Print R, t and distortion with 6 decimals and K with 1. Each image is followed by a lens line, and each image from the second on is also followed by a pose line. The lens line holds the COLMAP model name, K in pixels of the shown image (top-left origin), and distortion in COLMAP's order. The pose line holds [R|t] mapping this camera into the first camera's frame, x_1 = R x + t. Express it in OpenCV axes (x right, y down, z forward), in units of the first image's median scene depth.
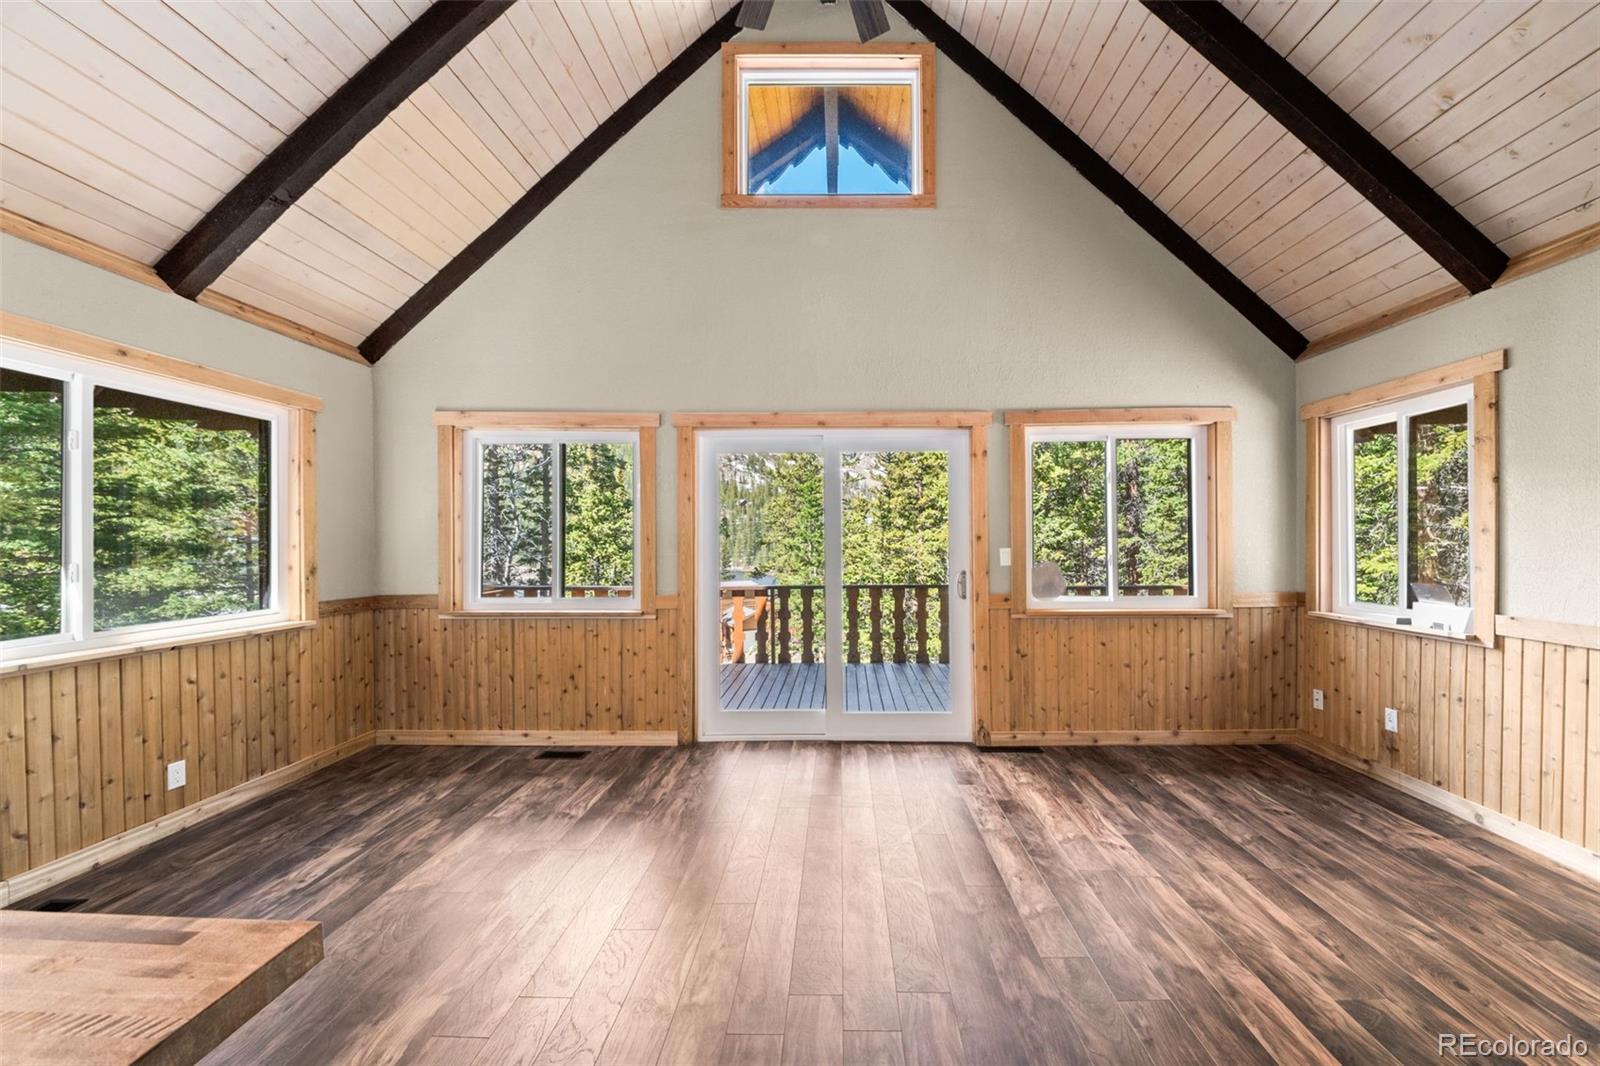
lens RADIAL K [[581.8, 0, 840.8], [0, 581.8, 537.3], [0, 0, 1]] dist [0.001215, -0.010428]
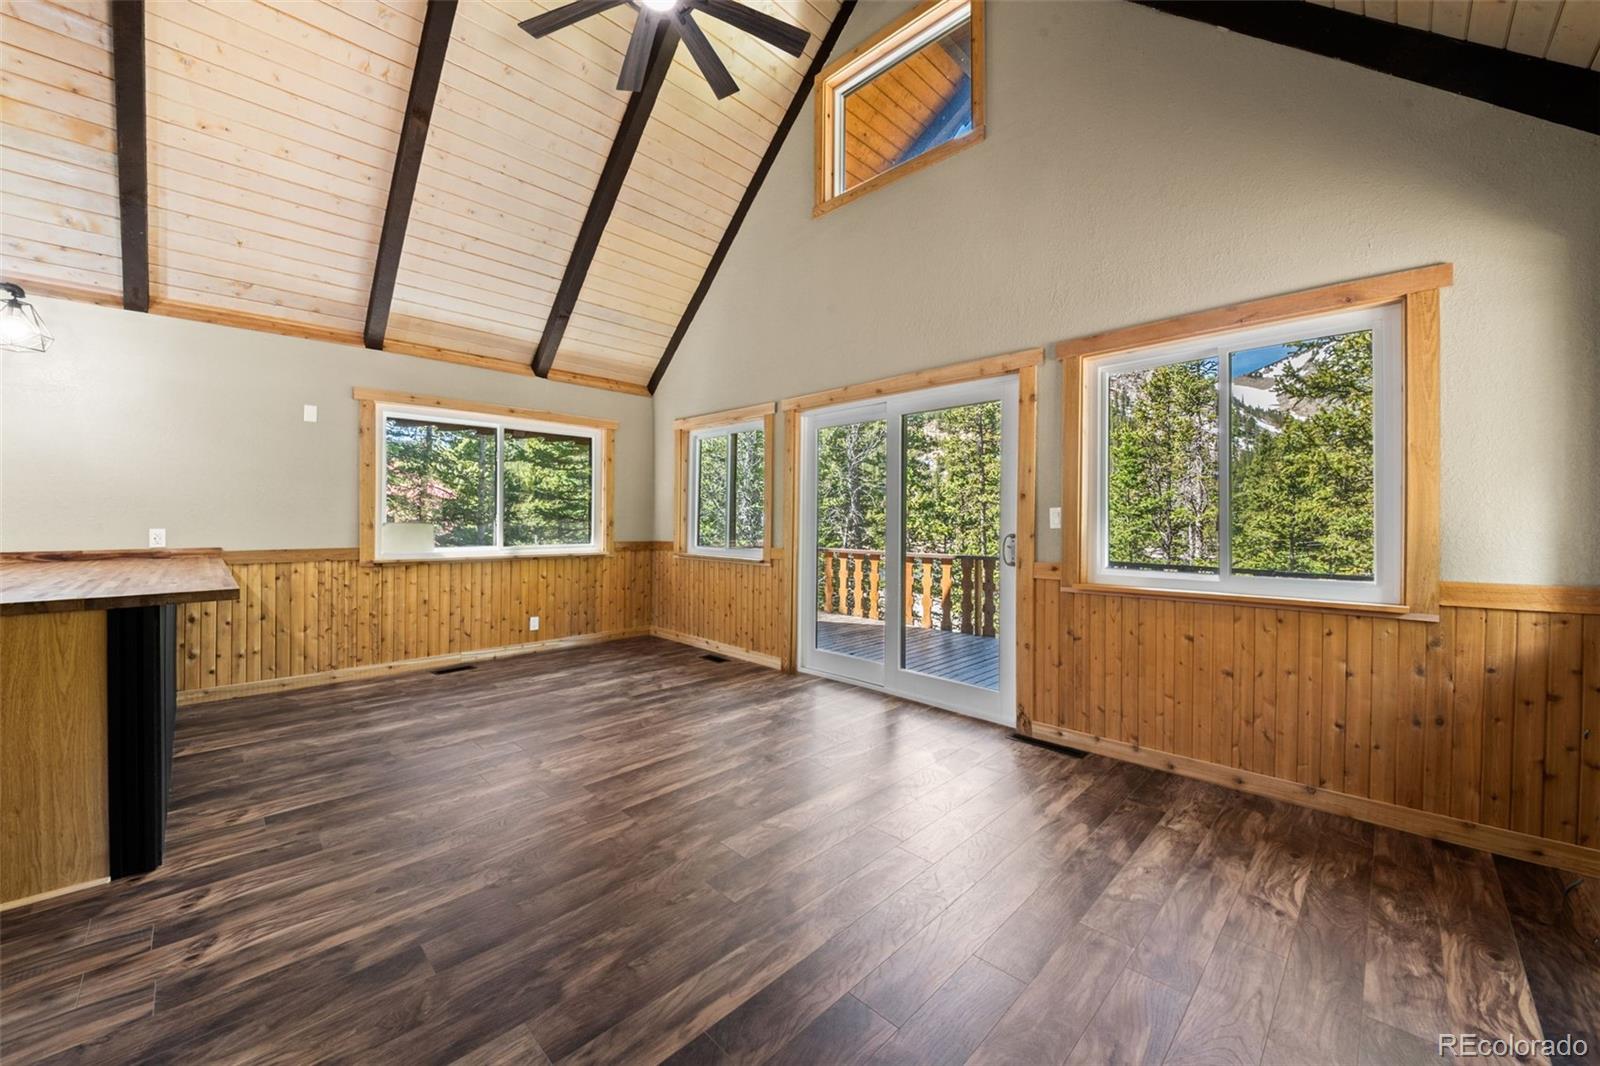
lens RADIAL K [[586.7, 0, 822.6], [0, 586.7, 521.3], [0, 0, 1]] dist [-0.022128, -0.000236]
pose [[0.723076, 0.005953, -0.690743, 0.638800], [-0.004148, 0.999982, 0.004277, 0.037186], [0.690756, -0.000227, 0.723088, 0.162311]]
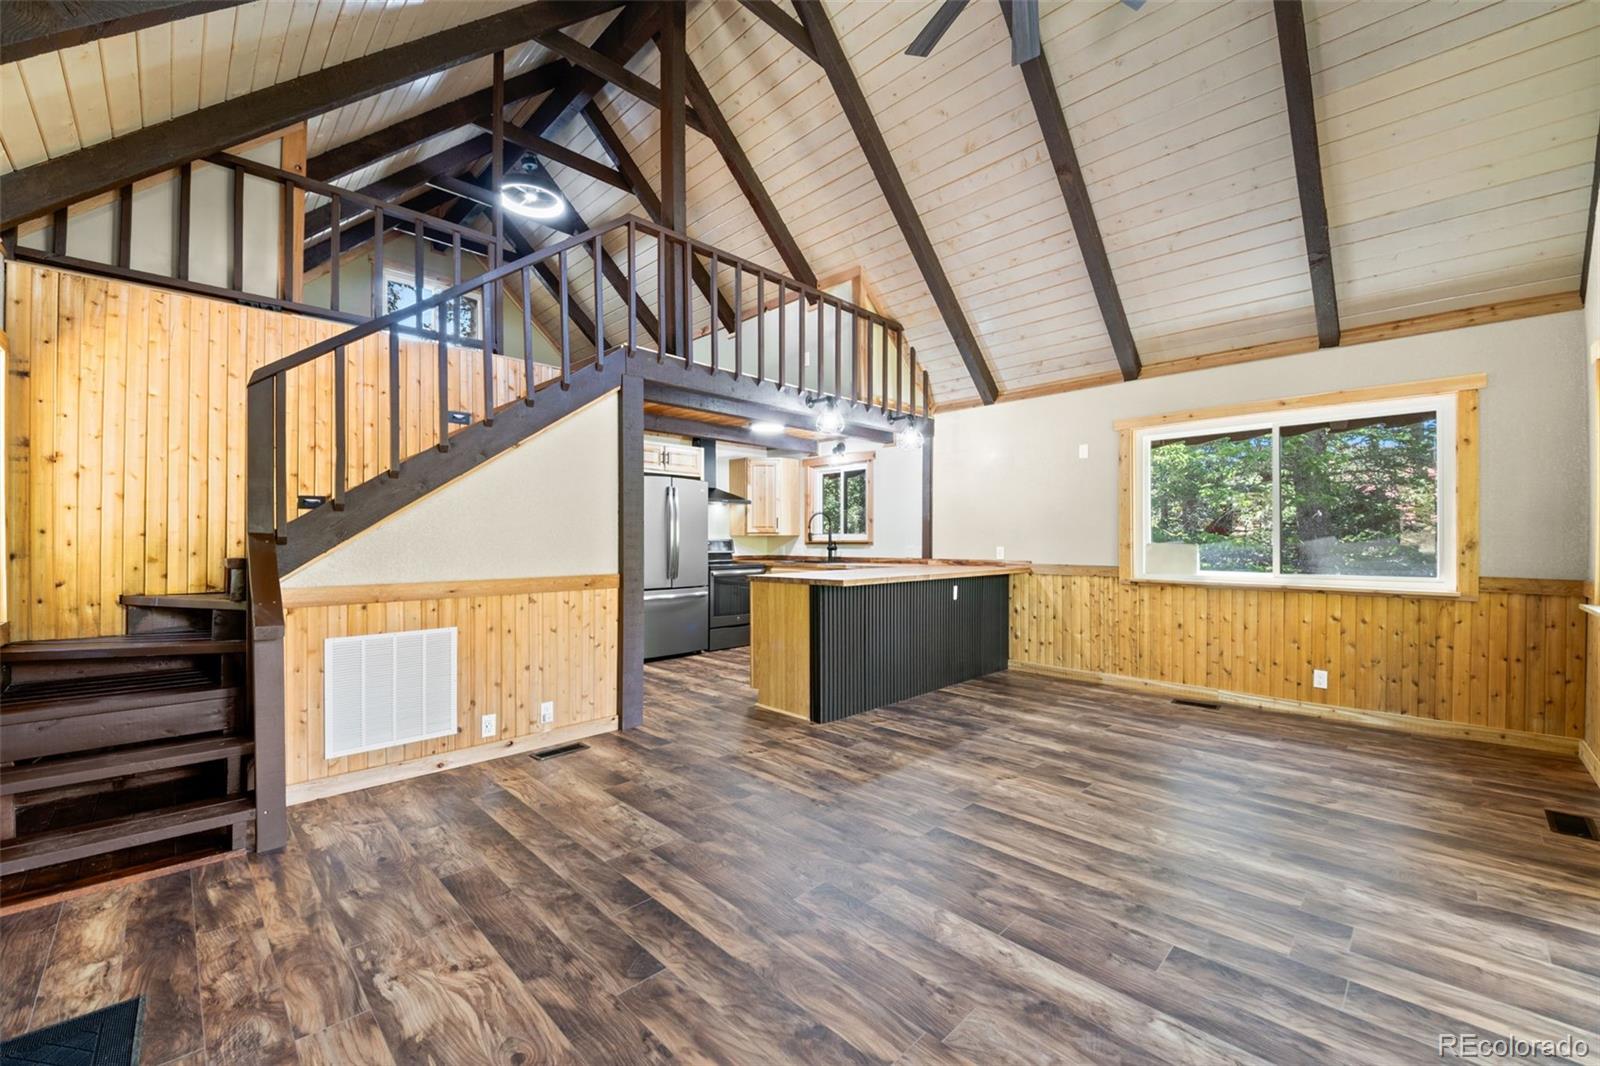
lens RADIAL K [[630.2, 0, 800.0], [0, 630.2, 533.0], [0, 0, 1]] dist [0.049009, -0.033032]
pose [[-0.711355, -0.005612, -0.702810, 0.645851], [0.002495, 0.999942, -0.010510, 0.039235], [0.702828, -0.009229, -0.711300, 0.851173]]
